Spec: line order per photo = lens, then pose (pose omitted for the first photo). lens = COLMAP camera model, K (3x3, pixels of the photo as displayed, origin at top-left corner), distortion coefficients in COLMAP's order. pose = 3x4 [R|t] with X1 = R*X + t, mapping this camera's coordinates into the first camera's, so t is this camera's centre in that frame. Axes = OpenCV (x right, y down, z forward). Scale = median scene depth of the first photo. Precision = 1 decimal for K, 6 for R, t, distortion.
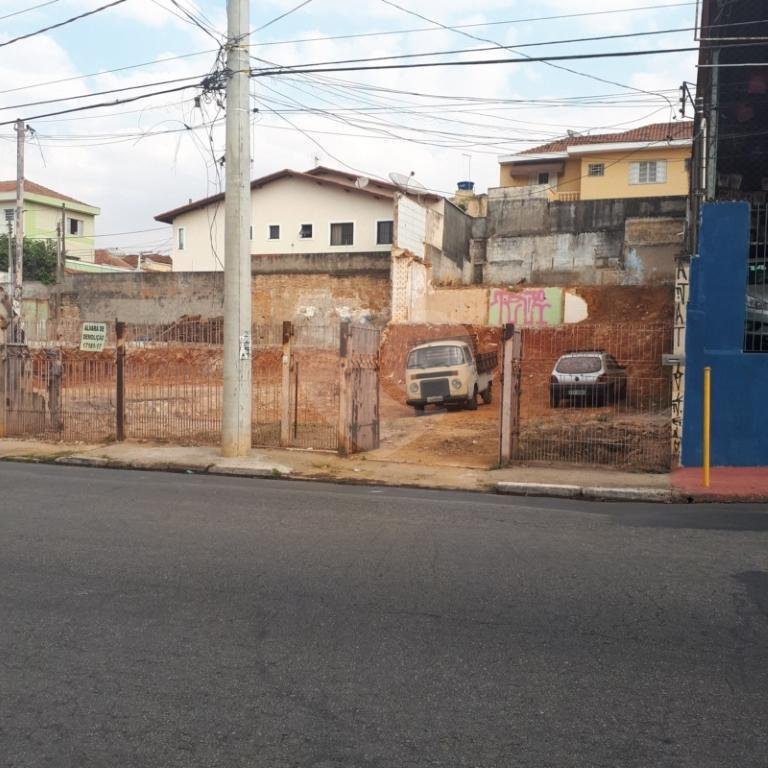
lens RADIAL K [[809.7, 0, 364.9], [0, 809.7, 390.4], [0, 0, 1]] dist [0.223321, -0.633387]
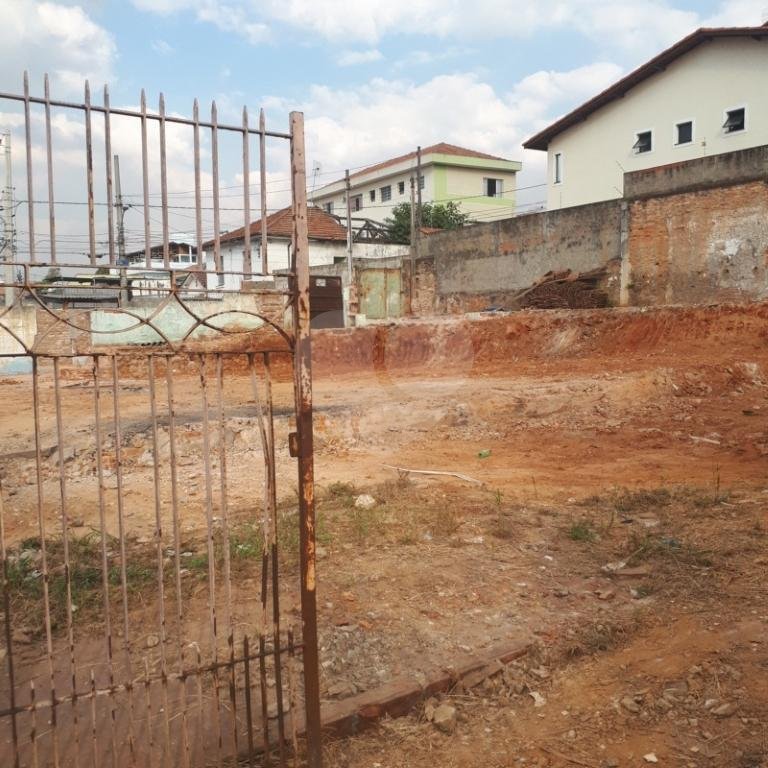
lens RADIAL K [[818.0, 0, 364.8], [0, 818.0, 399.8], [0, 0, 1]] dist [0.130771, -0.303861]
pose [[0.829533, 0.008472, -0.558393, 0.051838], [0.013798, 0.999269, 0.035659, -0.008511], [0.558287, -0.037285, 0.828810, 0.321458]]
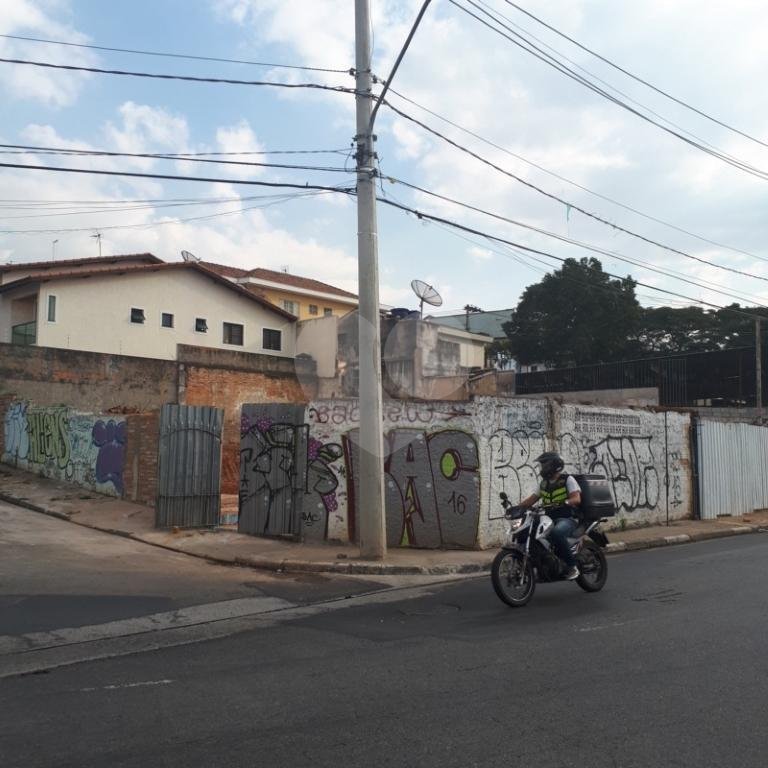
lens RADIAL K [[809.7, 0, 364.9], [0, 809.7, 390.4], [0, 0, 1]] dist [0.223321, -0.633387]
pose [[0.380350, 0.055209, 0.923193, -0.939168], [0.038631, 0.996397, -0.075503, -0.036671], [-0.924035, 0.064382, 0.376847, 0.472250]]
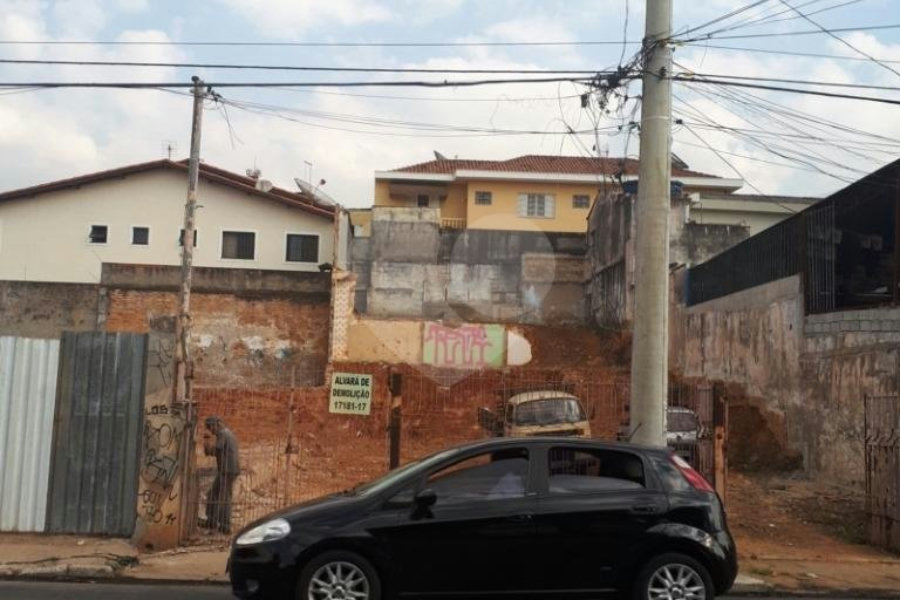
lens RADIAL K [[945.3, 0, 428.9], [0, 945.3, 314.3], [0, 0, 1]] dist [0.198449, -0.580762]
pose [[0.914169, 0.044690, 0.402862, -0.236251], [0.003665, 0.992951, -0.118467, -0.014006], [-0.405317, 0.109775, 0.907561, 0.088168]]
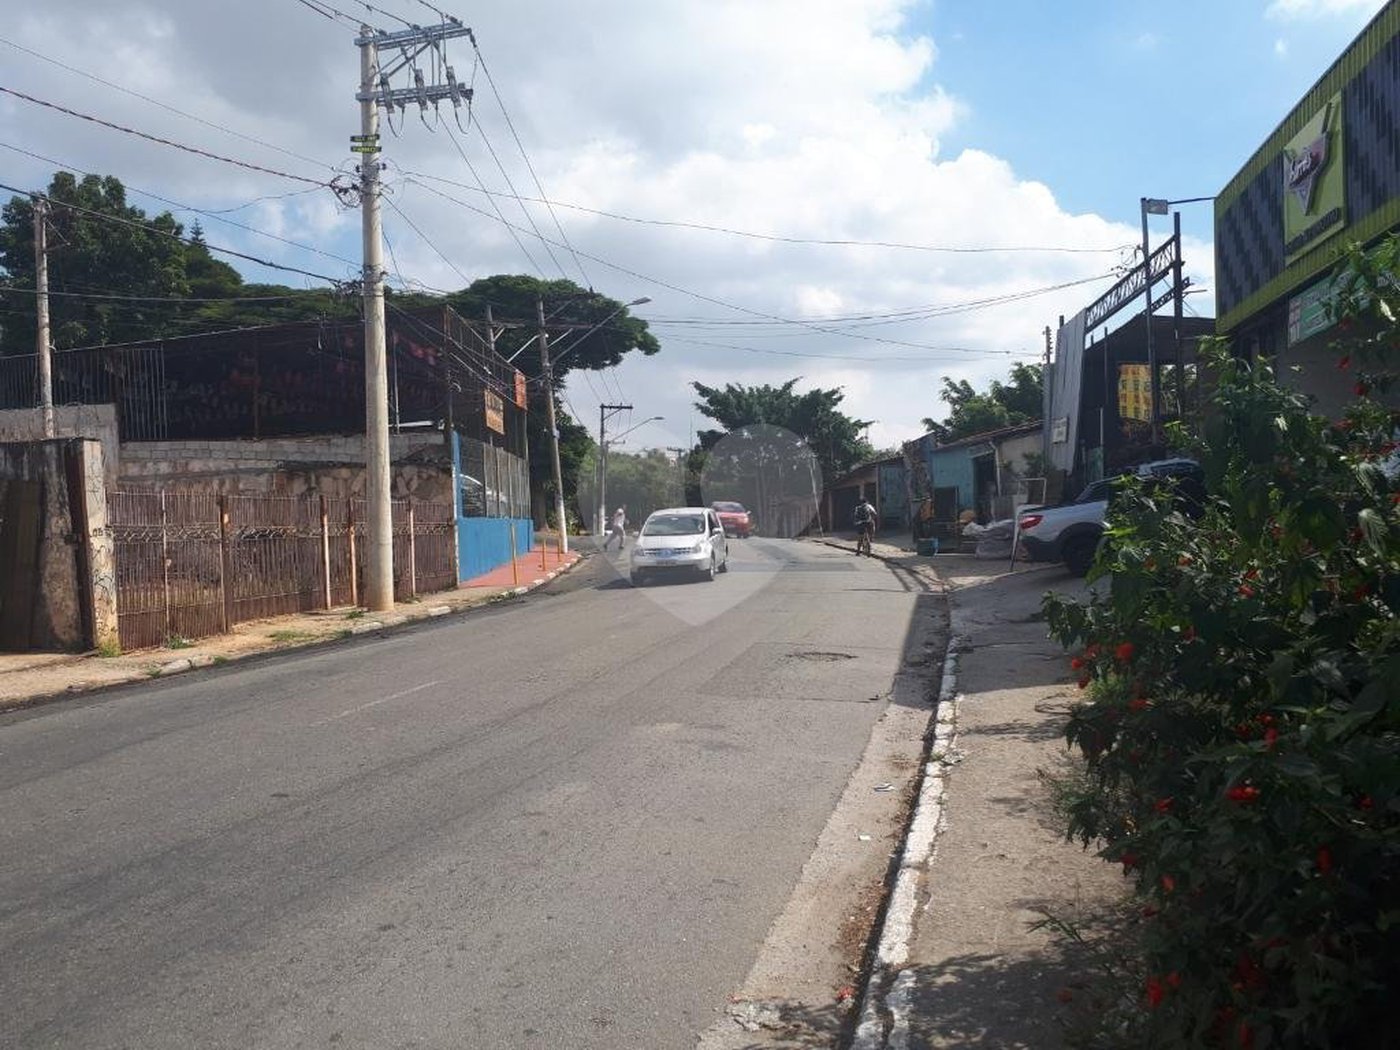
lens RADIAL K [[1100.2, 0, 704.8], [0, 1100.2, 558.4], [0, 0, 1]] dist [0.196136, -0.396057]
pose [[-0.174172, -0.046405, 0.983621, -0.616802], [0.078076, 0.995093, 0.060771, -0.018798], [-0.981615, 0.087382, -0.169694, 0.273494]]
